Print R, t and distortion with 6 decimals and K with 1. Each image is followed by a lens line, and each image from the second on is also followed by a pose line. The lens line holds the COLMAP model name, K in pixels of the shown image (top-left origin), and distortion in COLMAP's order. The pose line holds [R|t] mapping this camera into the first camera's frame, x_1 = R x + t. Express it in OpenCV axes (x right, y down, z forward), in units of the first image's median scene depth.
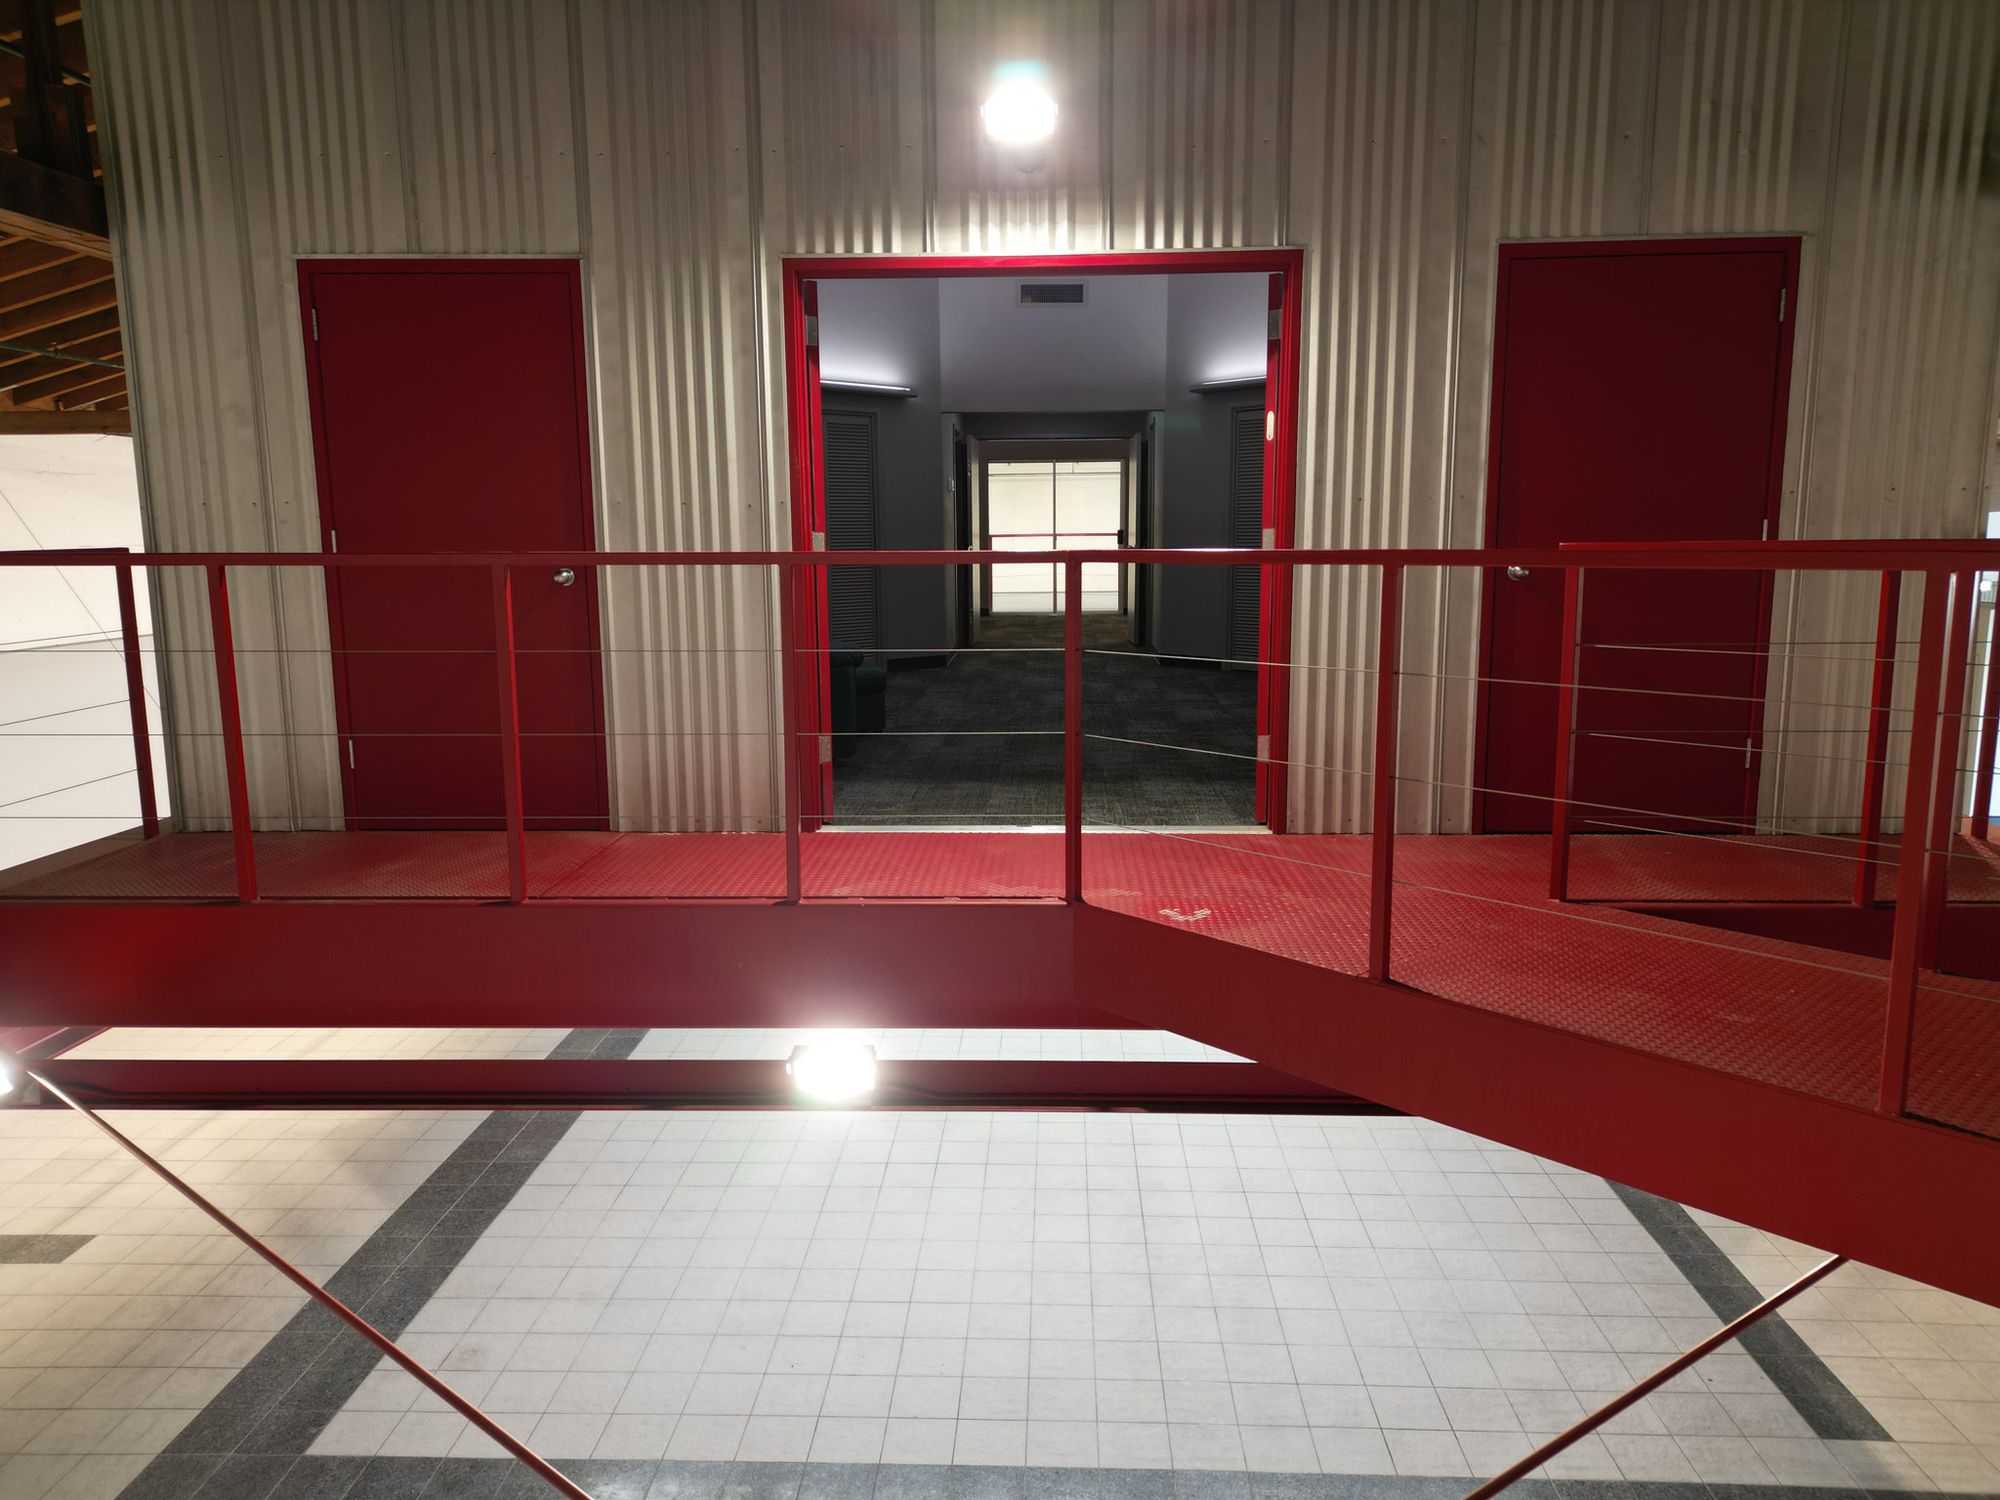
lens RADIAL K [[1403.3, 0, 1005.8], [0, 1403.3, 745.5], [0, 0, 1]] dist [0.016619, -0.001208]
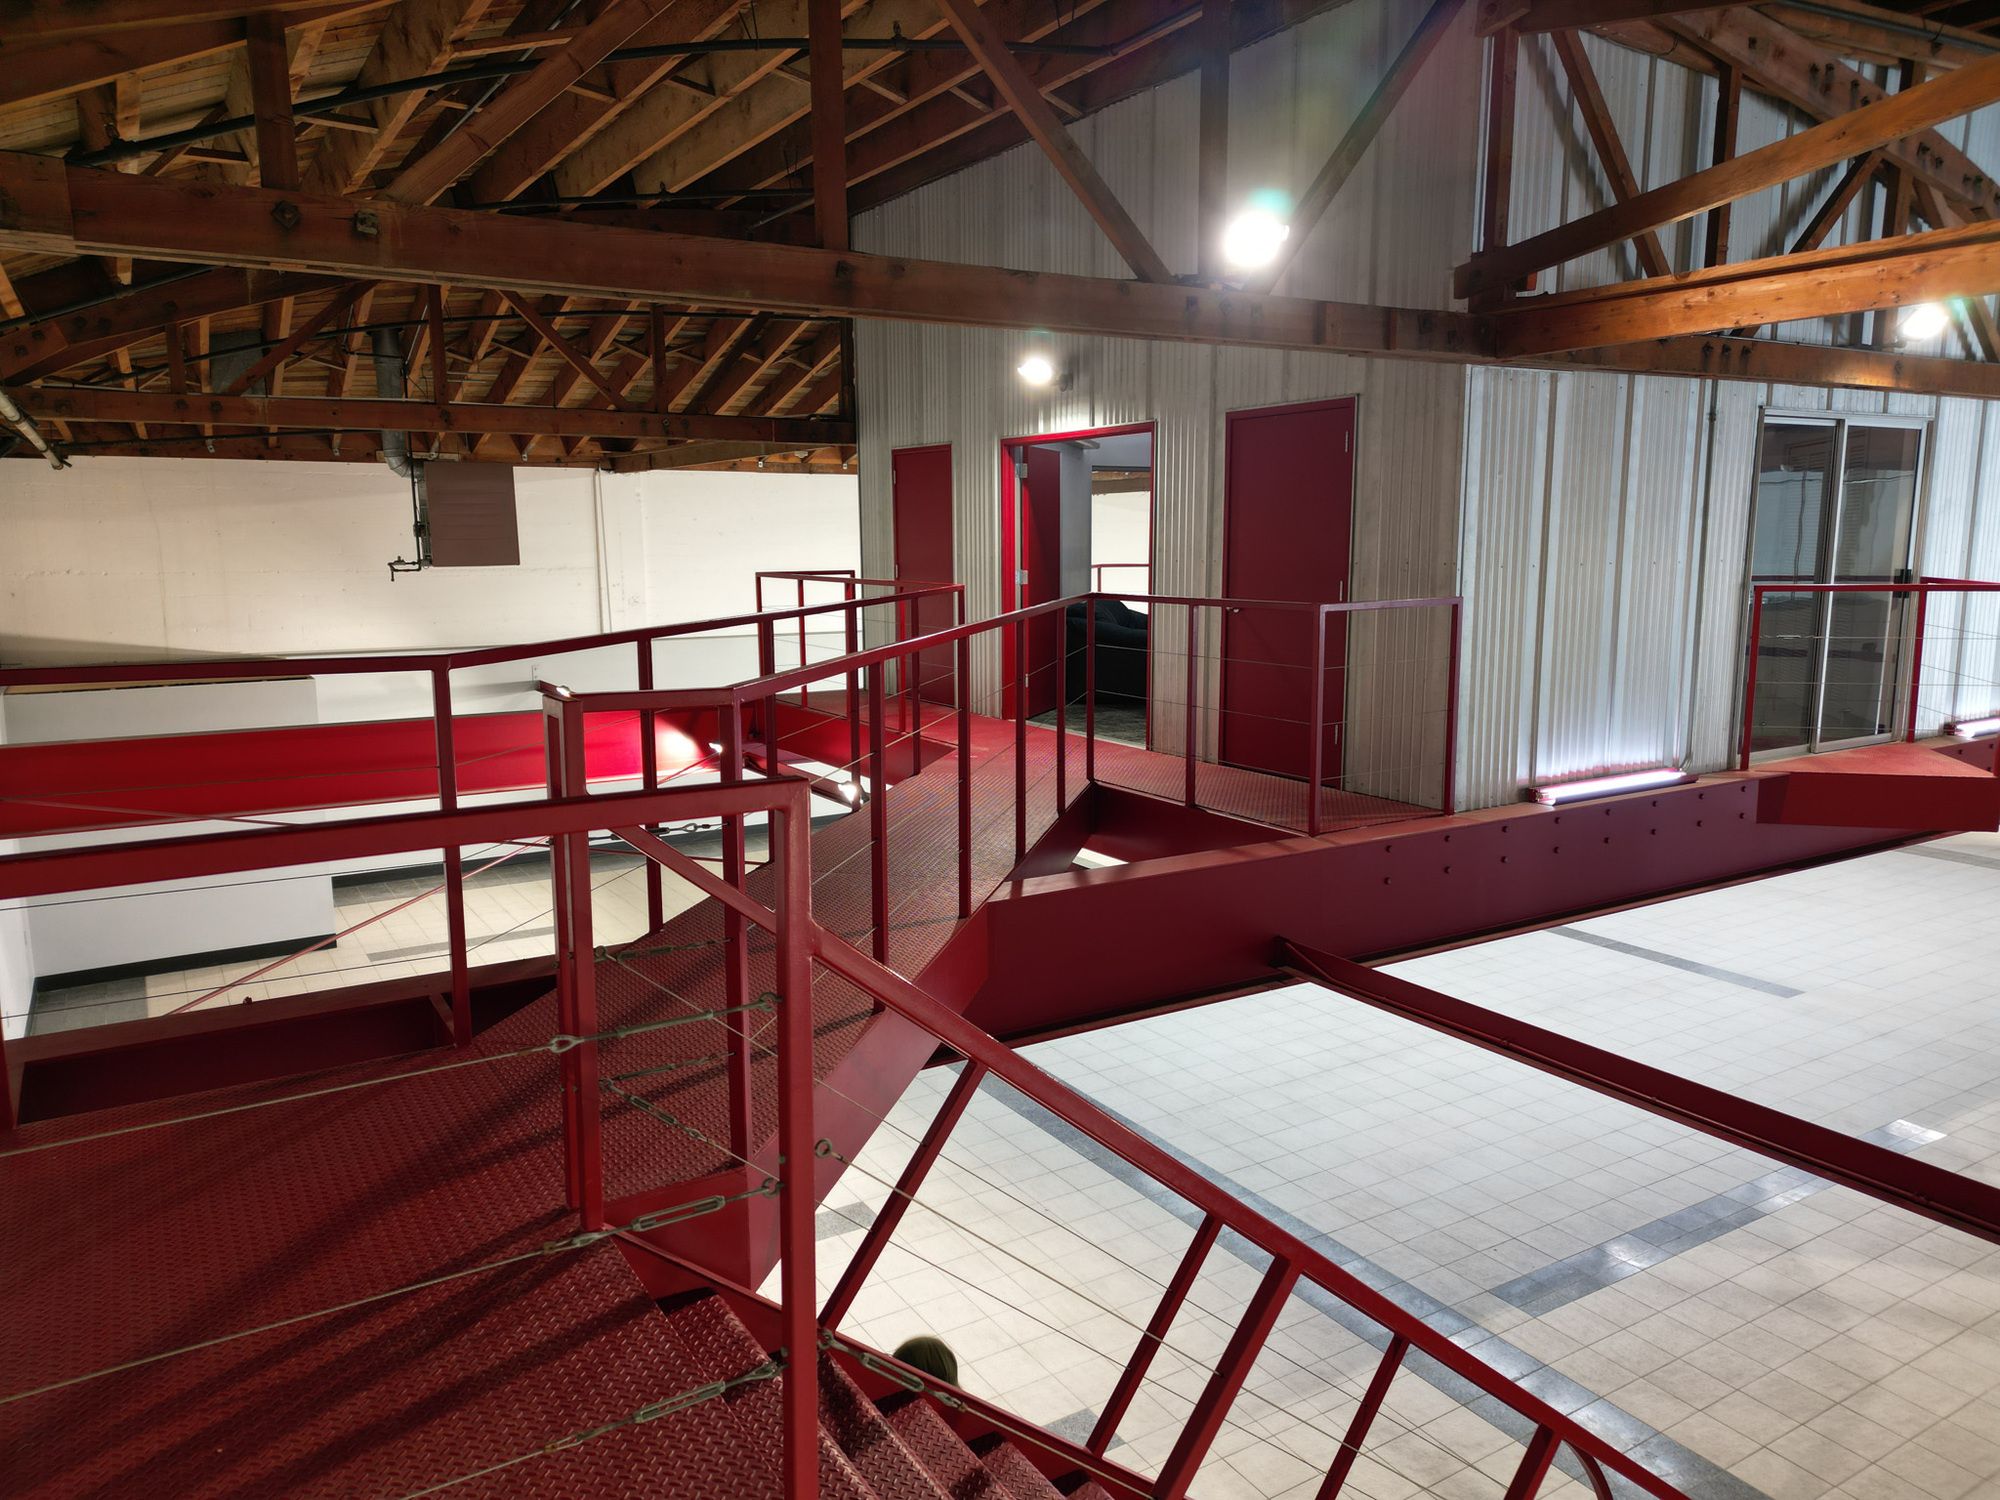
lens RADIAL K [[1403.3, 0, 1005.8], [0, 1403.3, 745.5], [0, 0, 1]] dist [0.016619, -0.001208]
pose [[0.559545, 0.130291, -0.818495, 1.624483], [-0.128450, 0.989266, 0.069663, -0.043630], [0.818785, 0.066156, 0.570275, -0.152910]]
